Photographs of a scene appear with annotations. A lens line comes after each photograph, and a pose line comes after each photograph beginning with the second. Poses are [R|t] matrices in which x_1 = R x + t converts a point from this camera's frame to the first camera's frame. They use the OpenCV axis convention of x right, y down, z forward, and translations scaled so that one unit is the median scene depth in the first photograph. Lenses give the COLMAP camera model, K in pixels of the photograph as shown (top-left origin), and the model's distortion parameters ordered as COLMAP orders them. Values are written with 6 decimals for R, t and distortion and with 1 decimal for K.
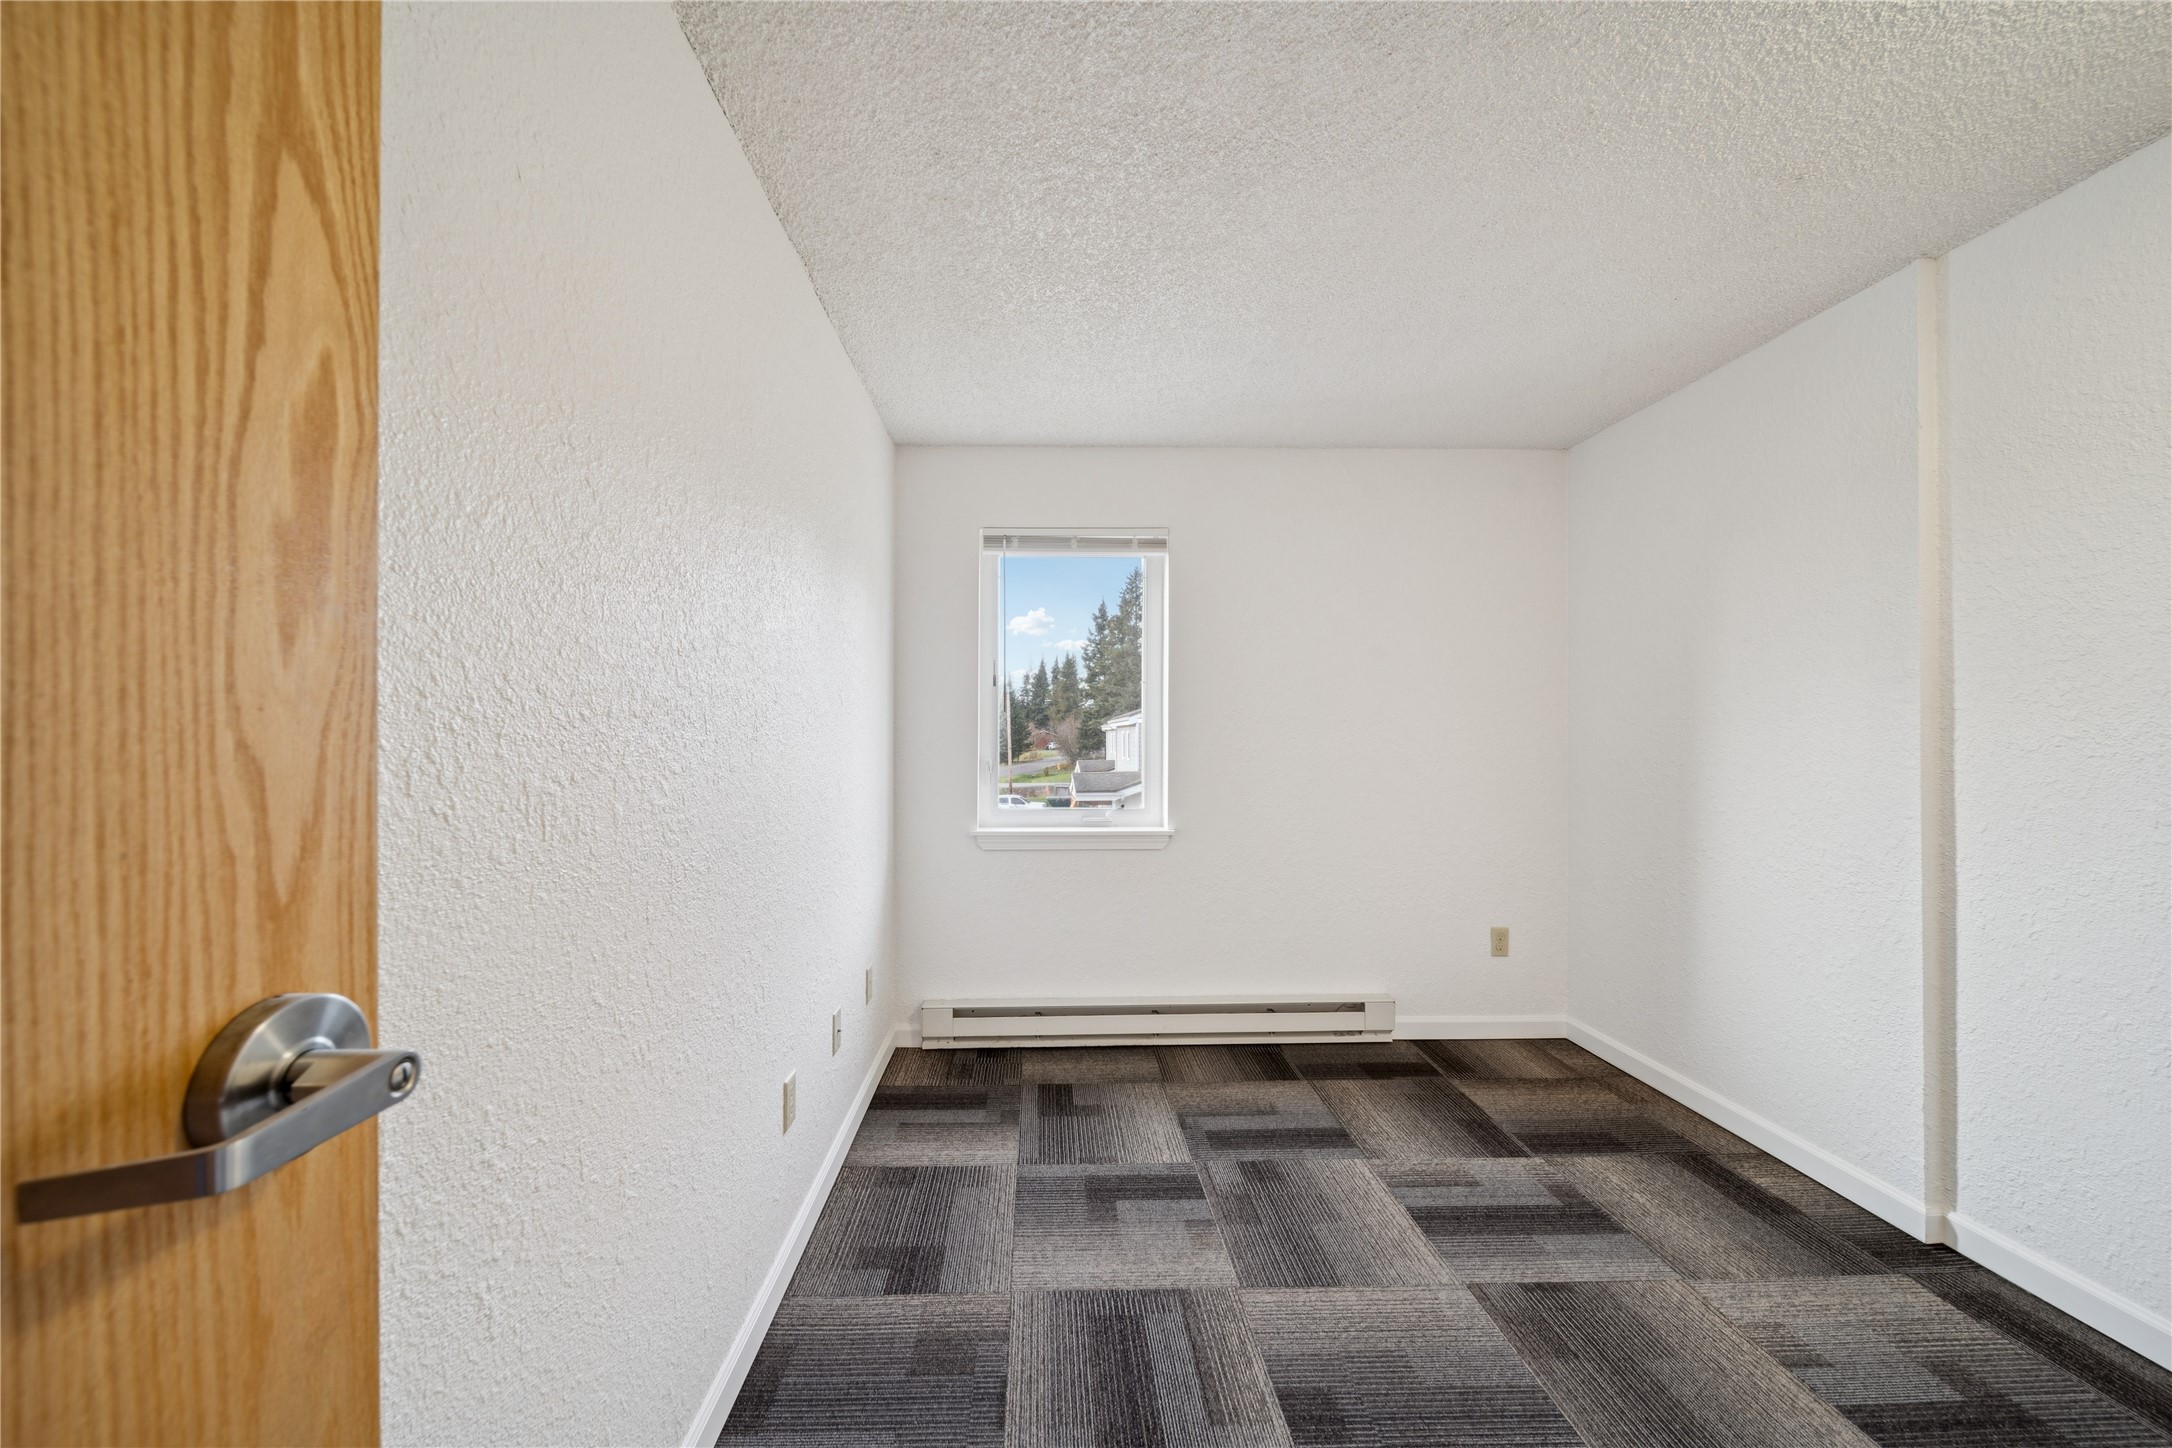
lens RADIAL K [[767.7, 0, 1084.4], [0, 767.7, 736.5], [0, 0, 1]] dist [-0.000075, -0.001395]
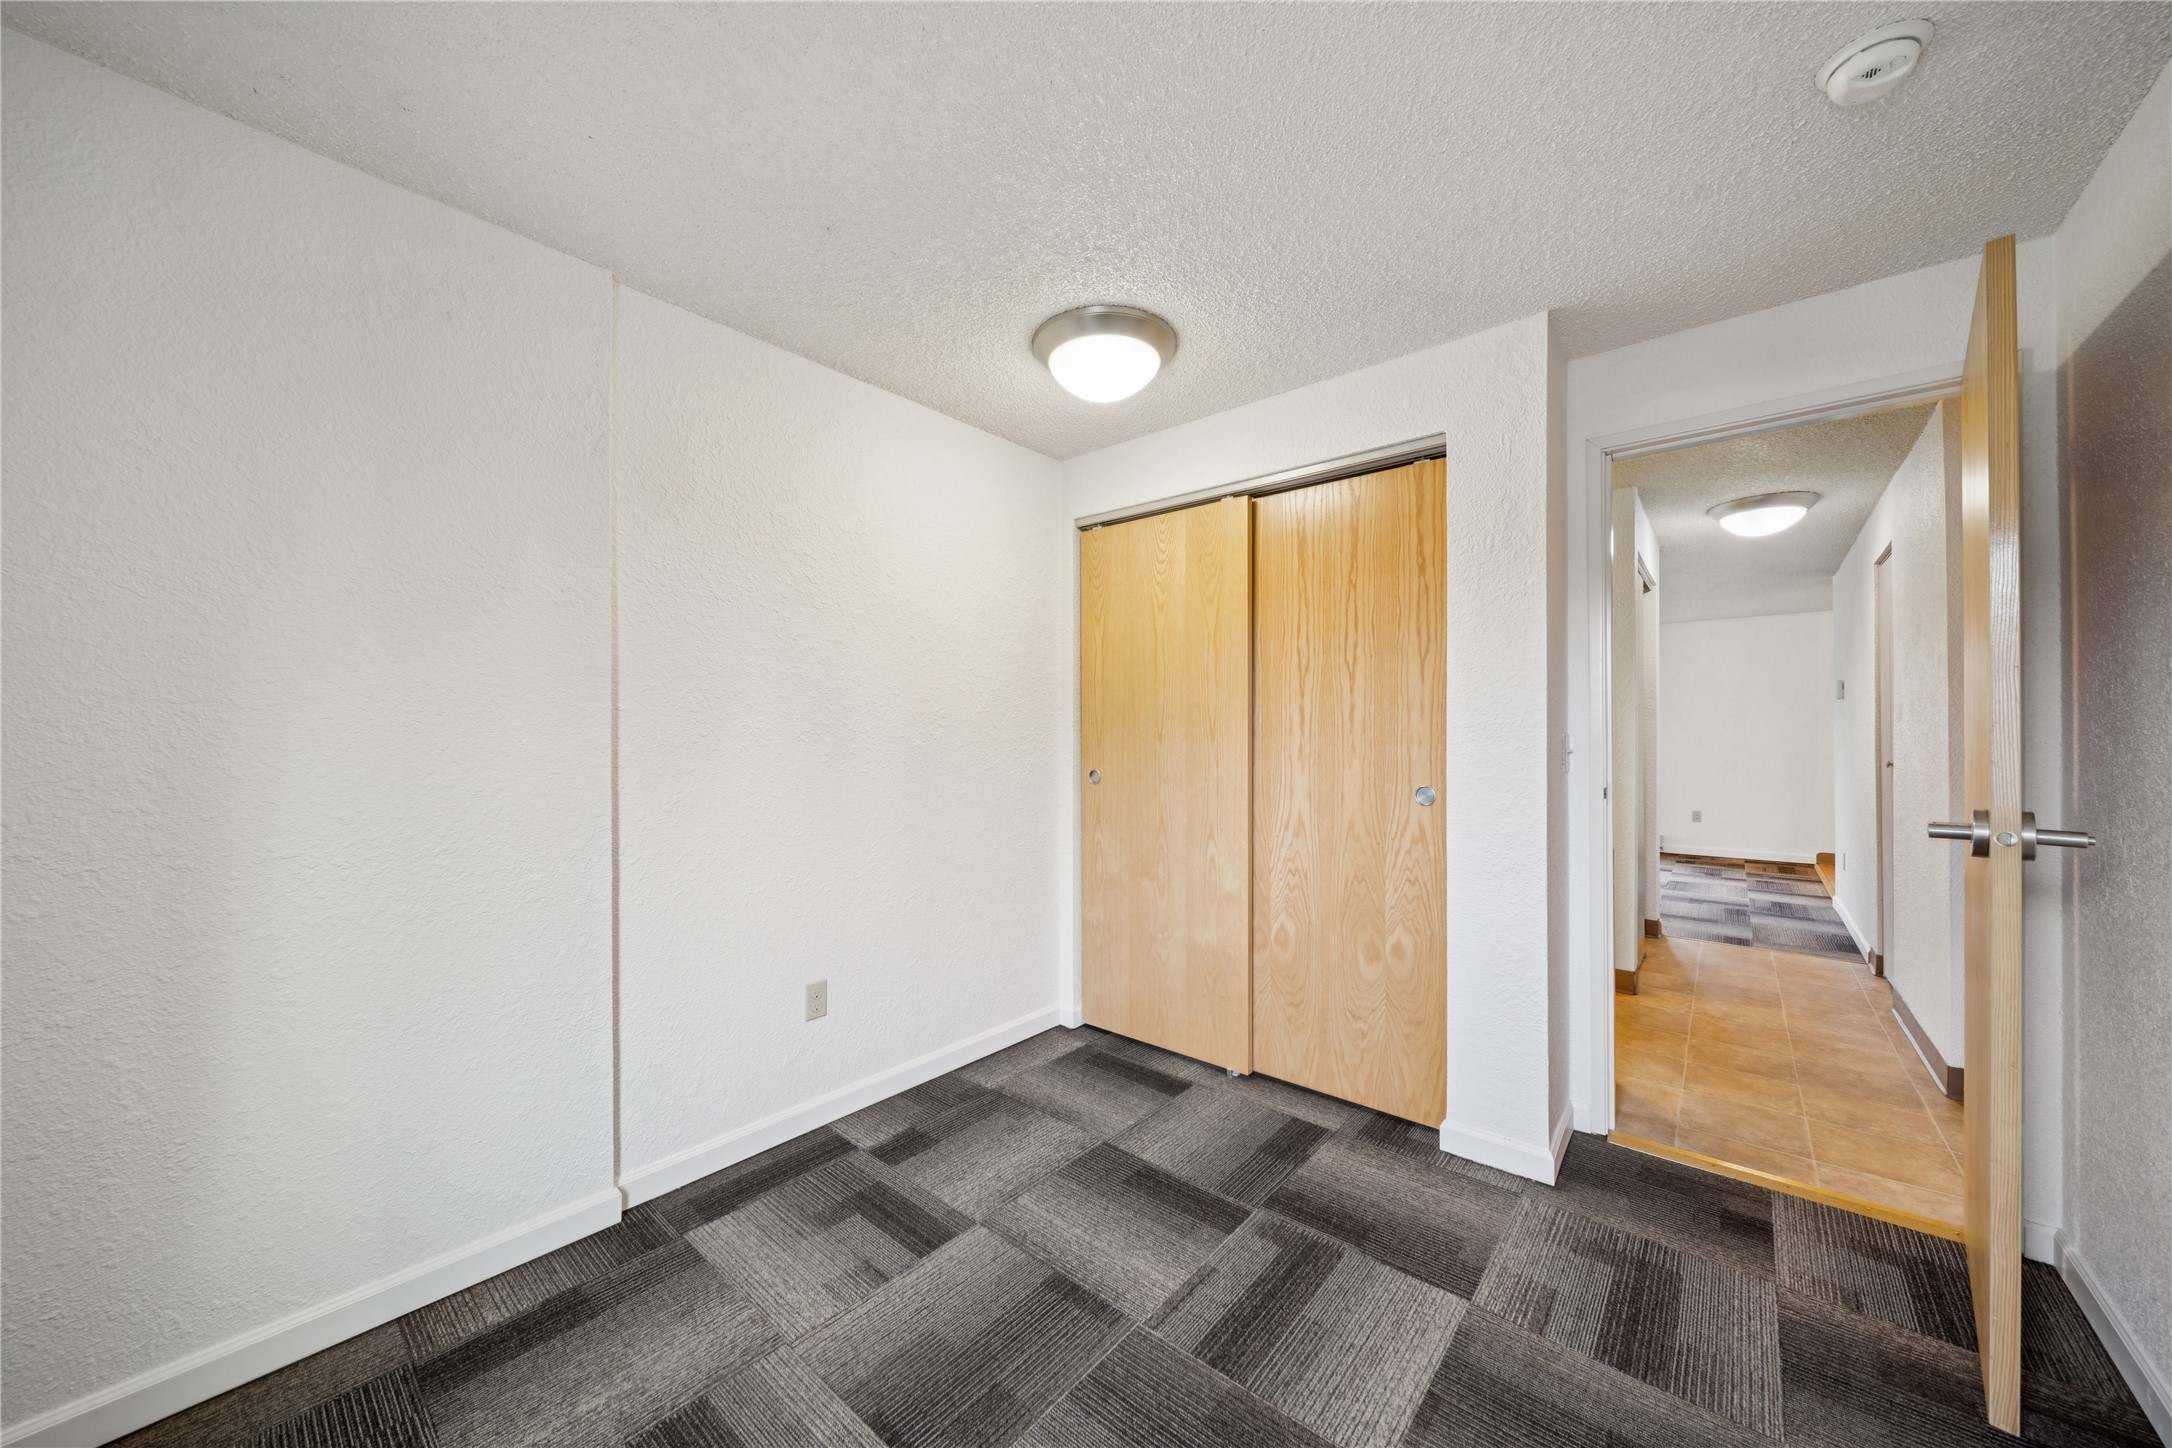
lens RADIAL K [[767.7, 0, 1084.4], [0, 767.7, 736.5], [0, 0, 1]] dist [-0.000075, -0.001395]
pose [[-0.726177, 0.004298, 0.687494, -0.078508], [0.002428, 0.999990, -0.003686, 0.011054], [-0.687503, -0.001007, -0.726181, 1.390470]]
